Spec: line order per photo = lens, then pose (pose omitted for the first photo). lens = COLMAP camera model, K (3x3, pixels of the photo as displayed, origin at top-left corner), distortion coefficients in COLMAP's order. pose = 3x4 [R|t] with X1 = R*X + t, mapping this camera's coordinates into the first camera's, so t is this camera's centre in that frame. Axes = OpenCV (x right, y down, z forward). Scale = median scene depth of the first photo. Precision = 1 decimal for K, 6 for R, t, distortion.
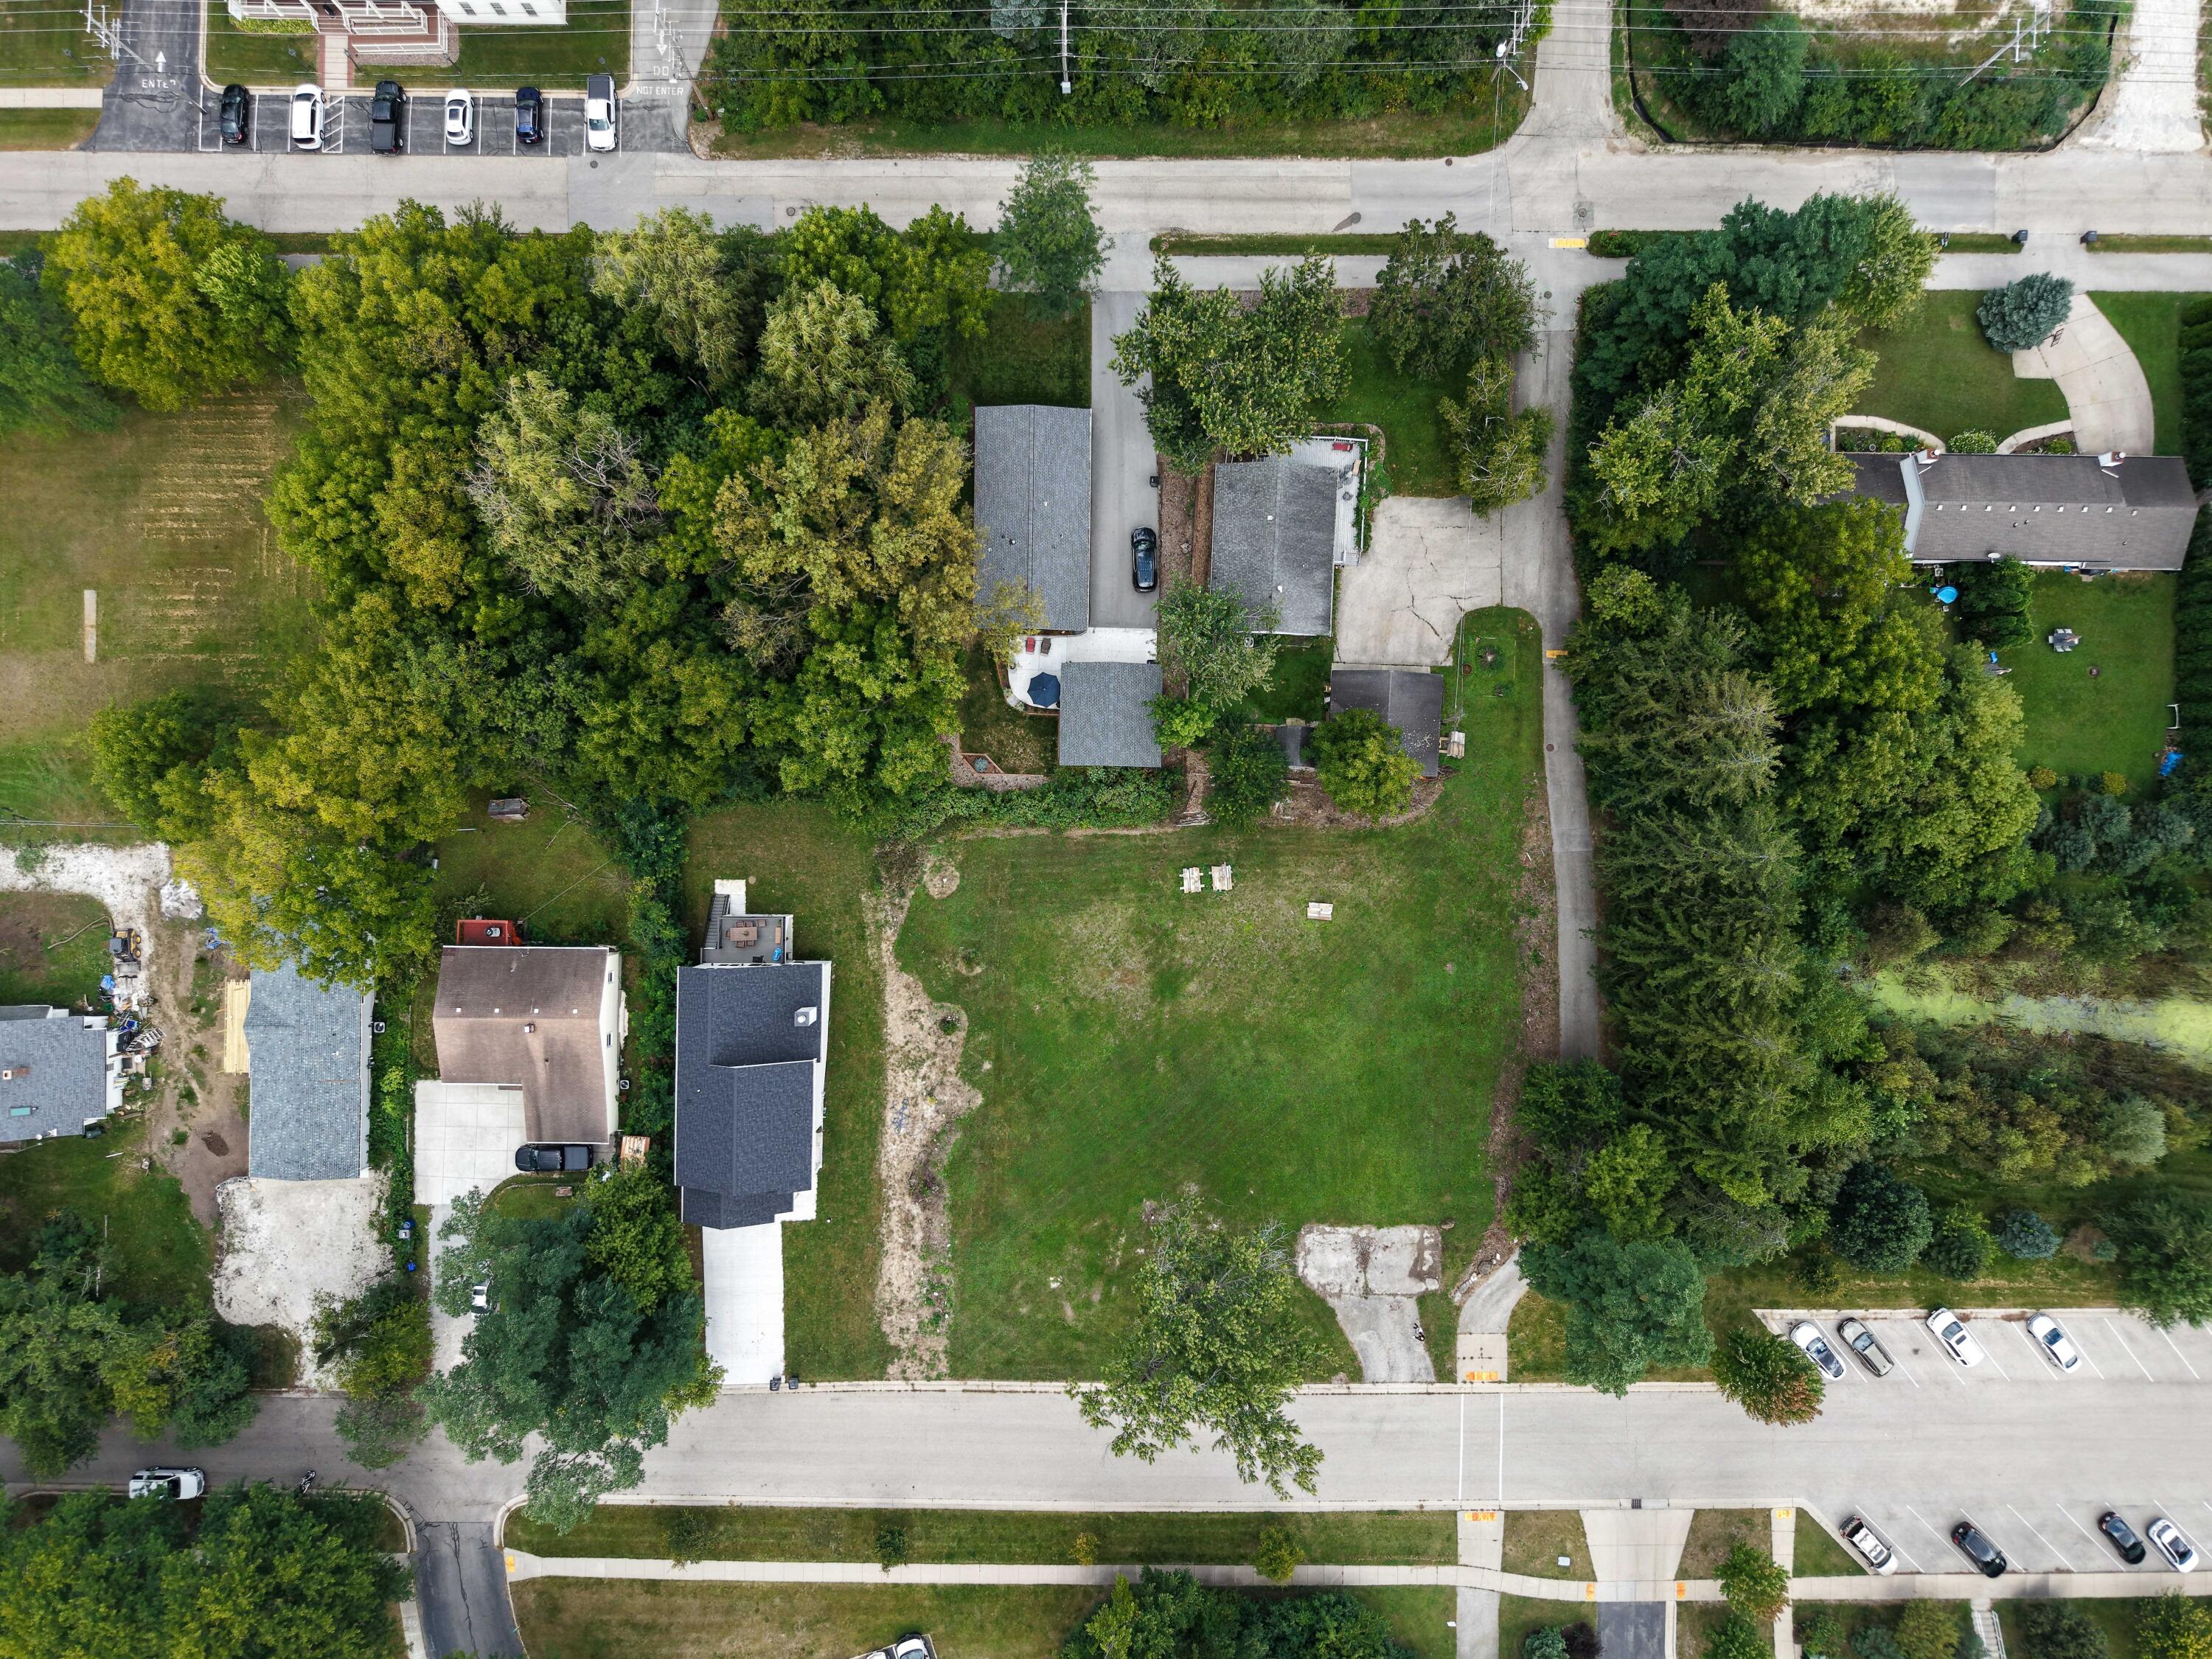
lens RADIAL K [[1478.3, 0, 1126.0], [0, 1478.3, 814.4], [0, 0, 1]] dist [0.028613, -0.029994]
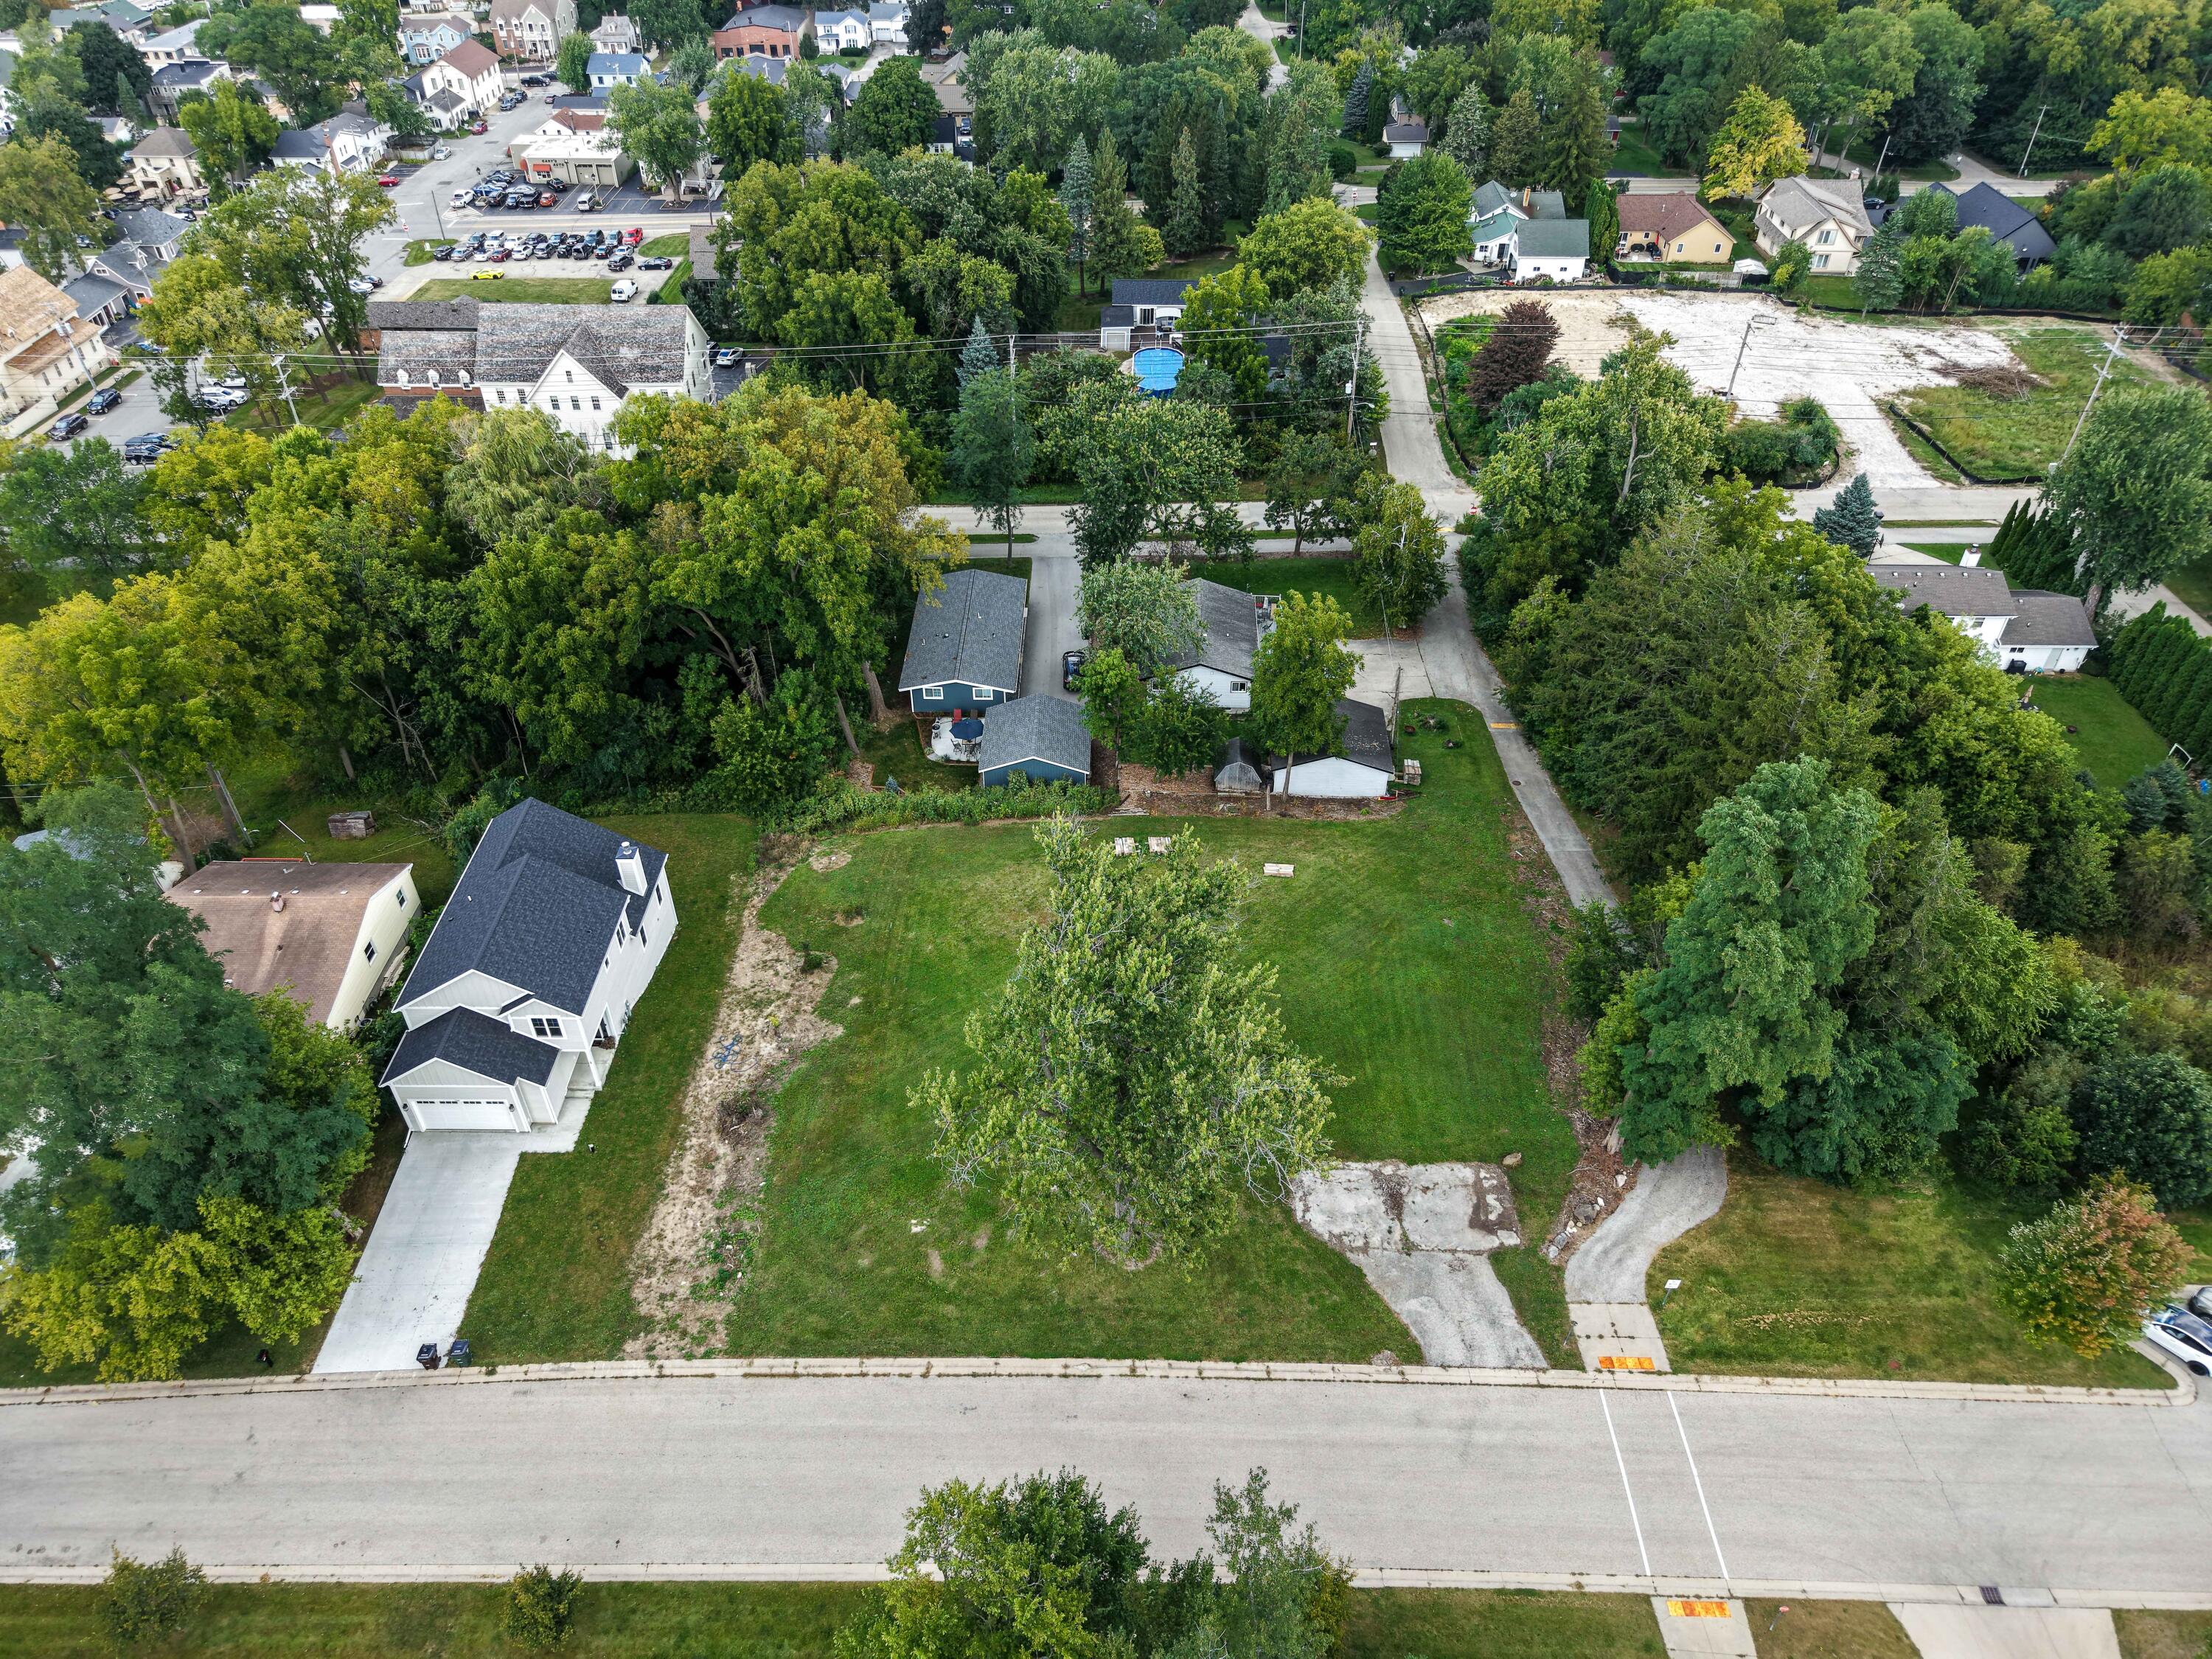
lens RADIAL K [[1478.3, 0, 1105.0], [0, 1478.3, 827.8], [0, 0, 1]] dist [0.028613, -0.029994]
pose [[0.999931, -0.011375, -0.003041, 0.036681], [0.004757, 0.626542, -0.779373, 0.704735], [0.010770, 0.779305, 0.626553, 0.461529]]
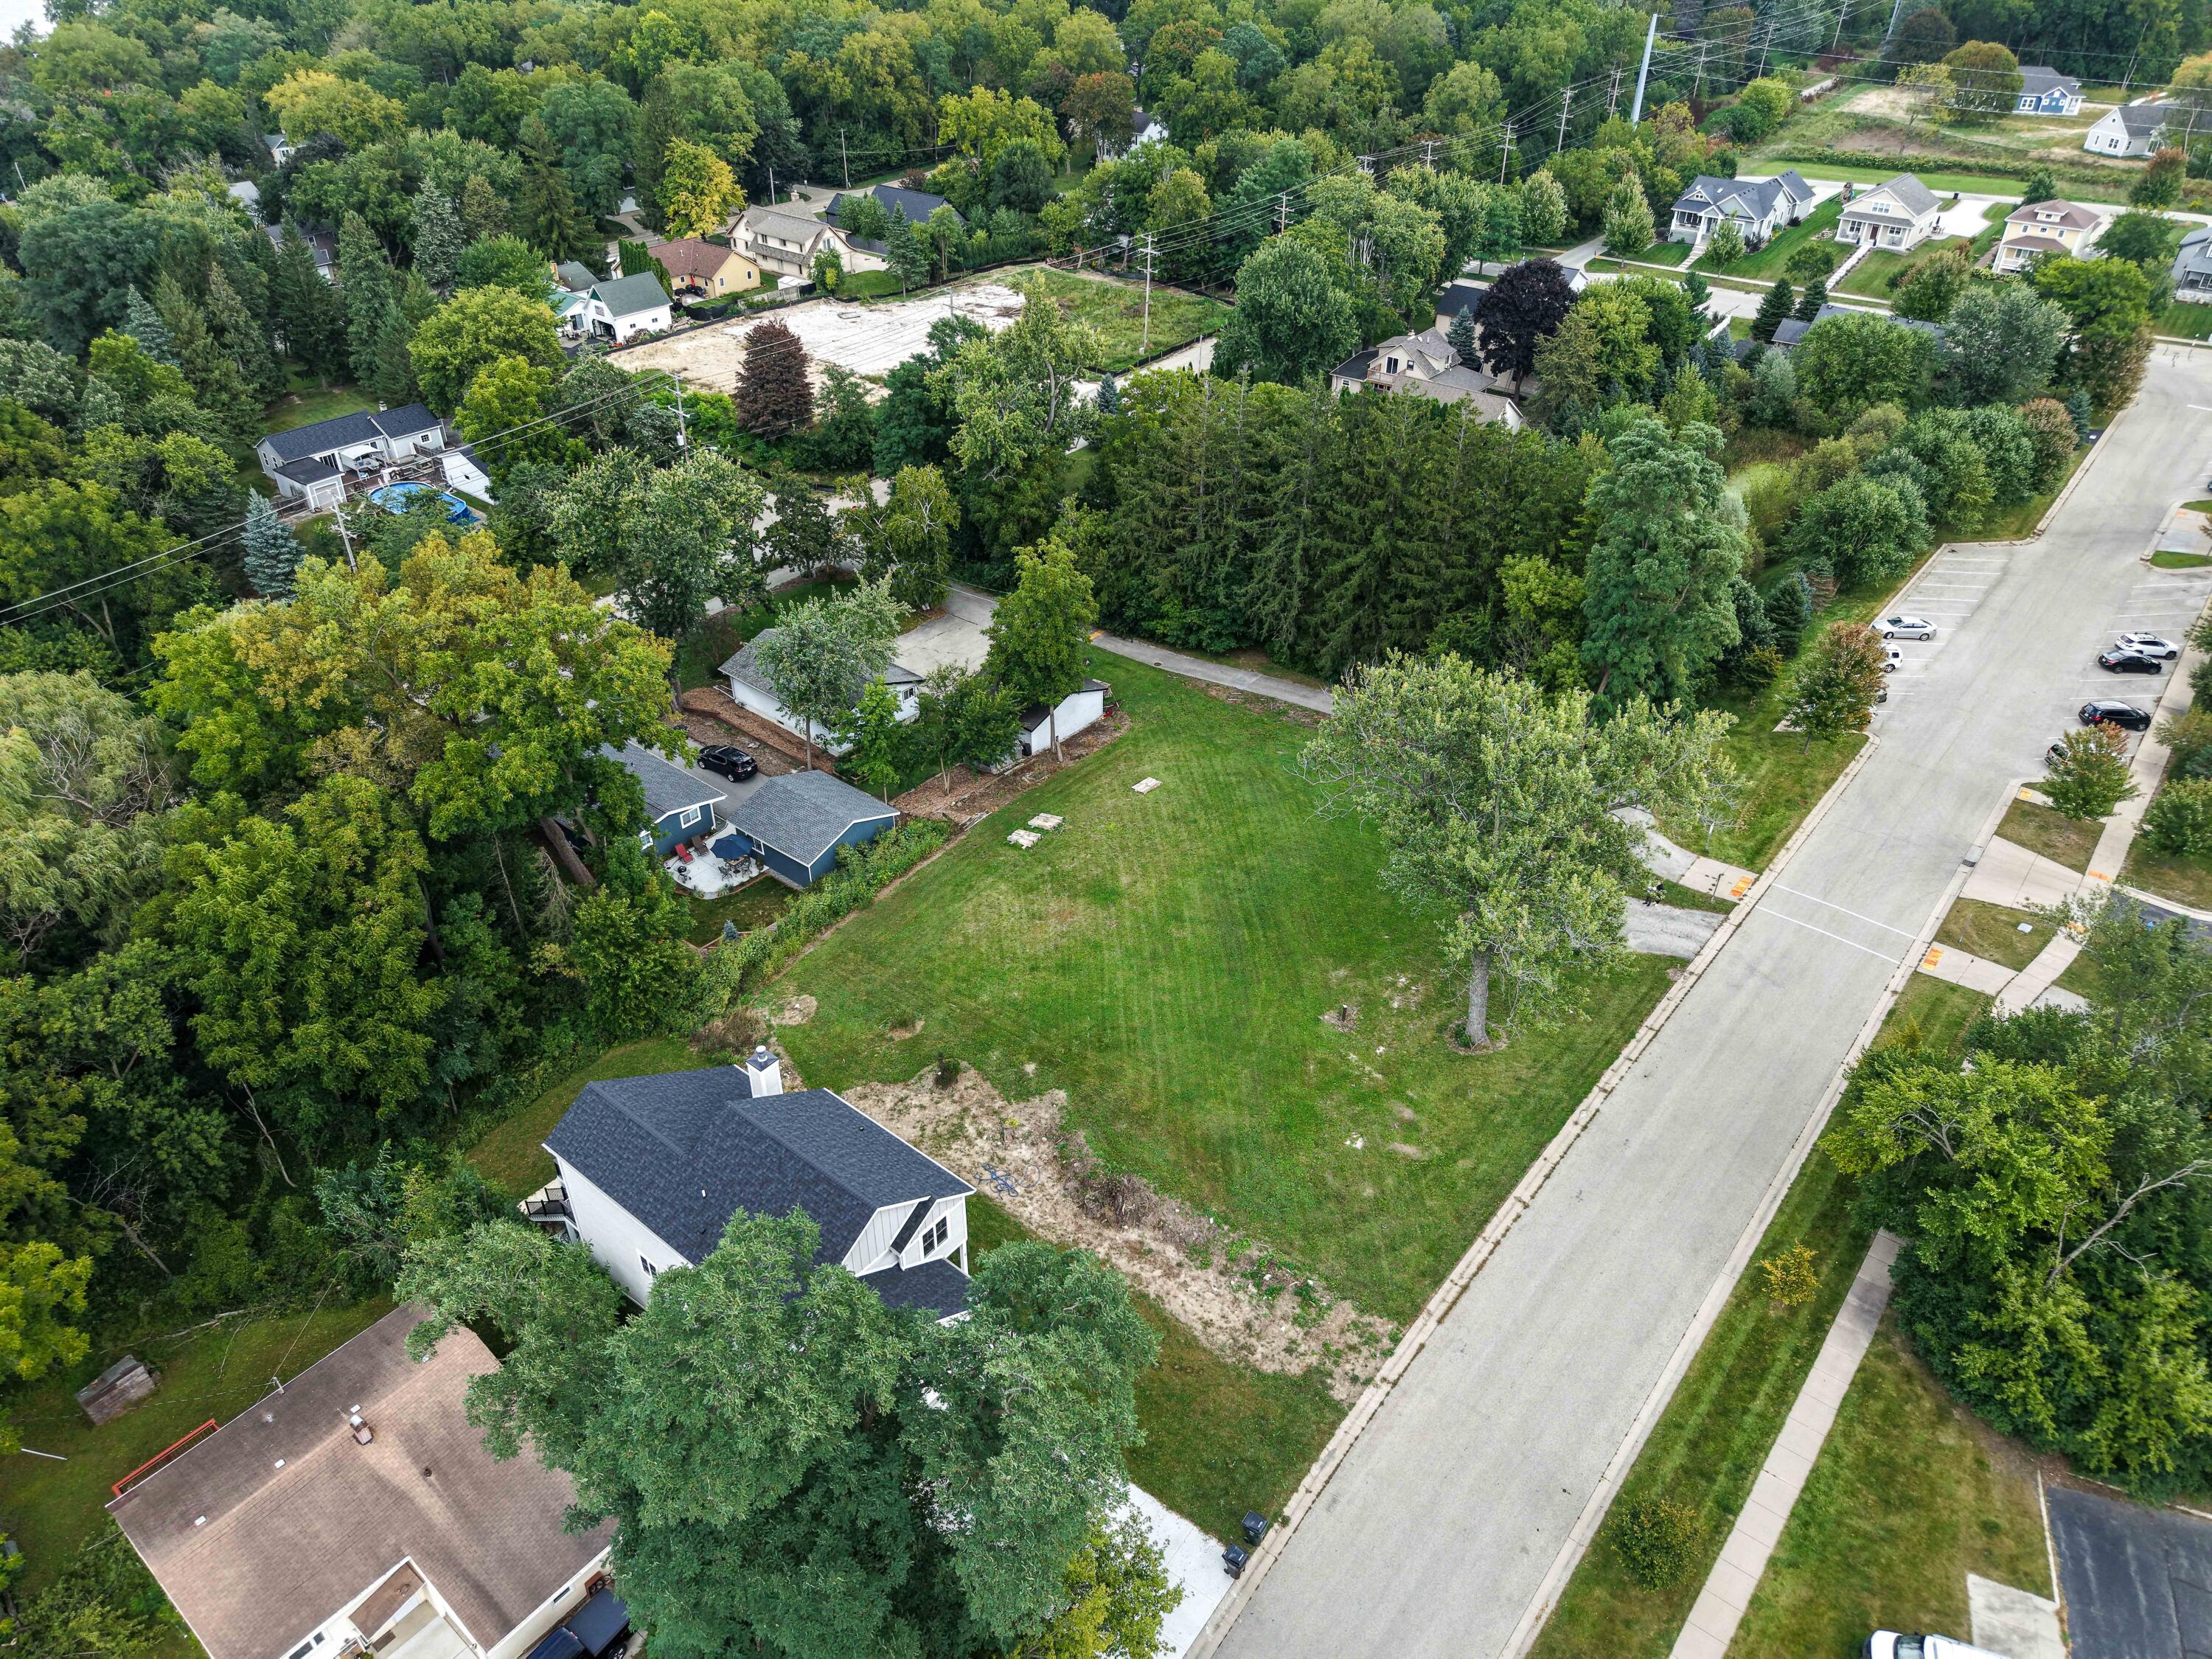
lens RADIAL K [[1478.3, 0, 1107.8], [0, 1478.3, 820.7], [0, 0, 1]] dist [0.028613, -0.029994]
pose [[0.621633, -0.448615, 0.642119, -0.456461], [0.783299, 0.351992, -0.512391, 0.505976], [0.003845, 0.821490, 0.570210, 0.522501]]
